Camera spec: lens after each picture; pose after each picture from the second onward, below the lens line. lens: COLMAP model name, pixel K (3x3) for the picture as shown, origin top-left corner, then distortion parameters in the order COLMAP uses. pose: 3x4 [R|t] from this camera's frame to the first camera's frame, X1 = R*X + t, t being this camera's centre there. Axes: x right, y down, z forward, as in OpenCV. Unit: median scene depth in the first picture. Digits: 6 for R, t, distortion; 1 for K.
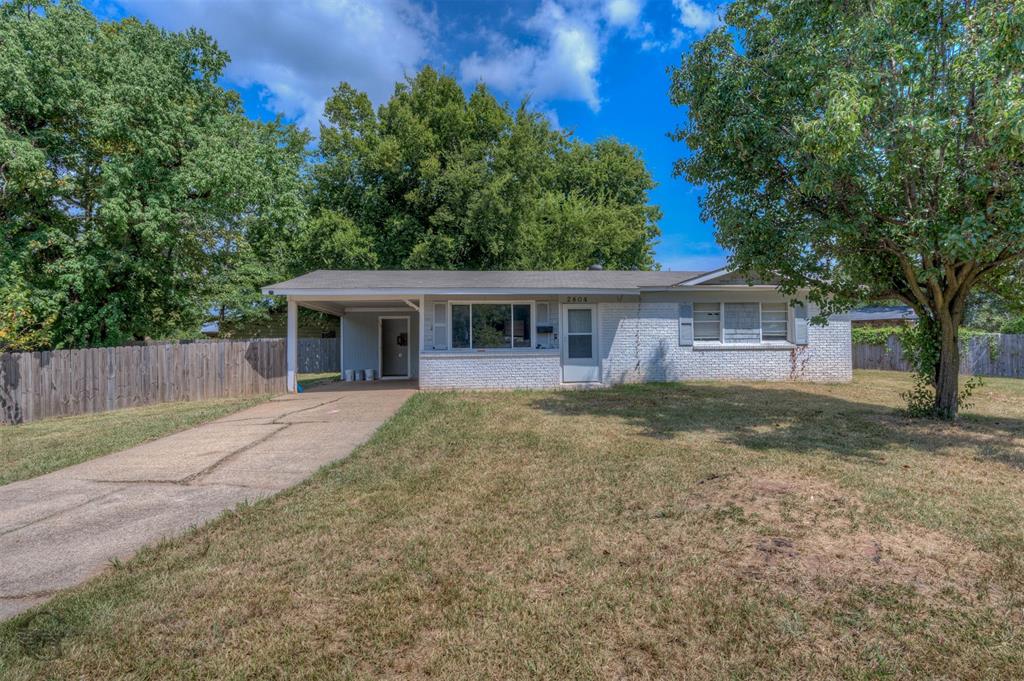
lens RADIAL K [[507.3, 0, 507.7], [0, 507.3, 341.9], [0, 0, 1]] dist [-0.003424, -0.000271]
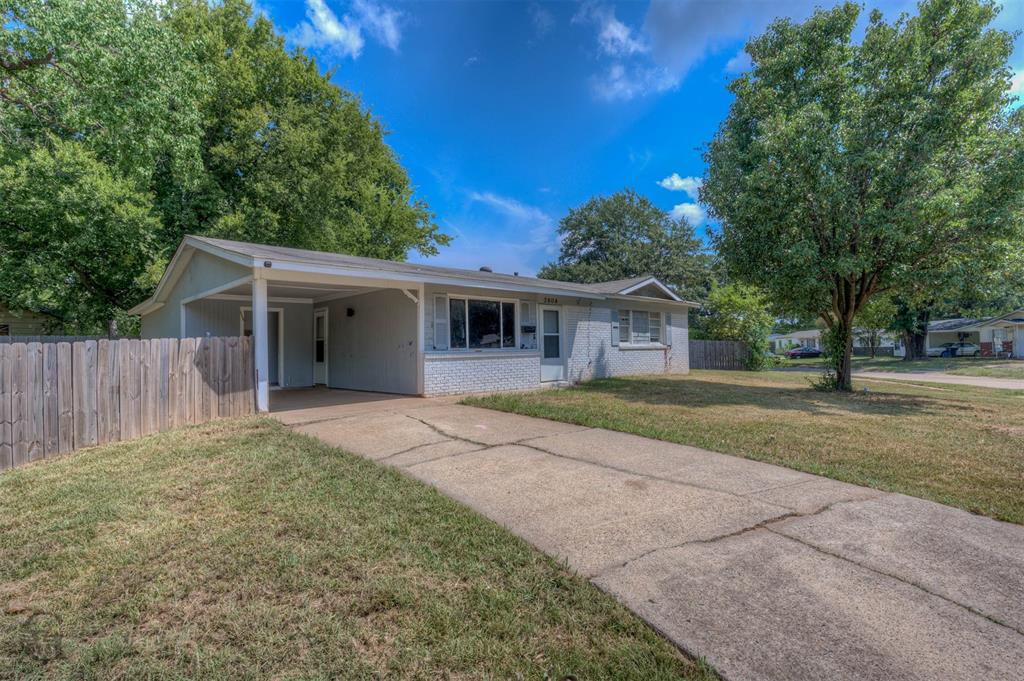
lens RADIAL K [[507.3, 0, 508.6], [0, 507.3, 343.2], [0, 0, 1]] dist [-0.003424, -0.000271]
pose [[0.784539, 0.005649, 0.620054, -0.566796], [-0.001648, 0.999974, -0.007026, 0.009616], [-0.620077, 0.004491, 0.784528, 0.250081]]
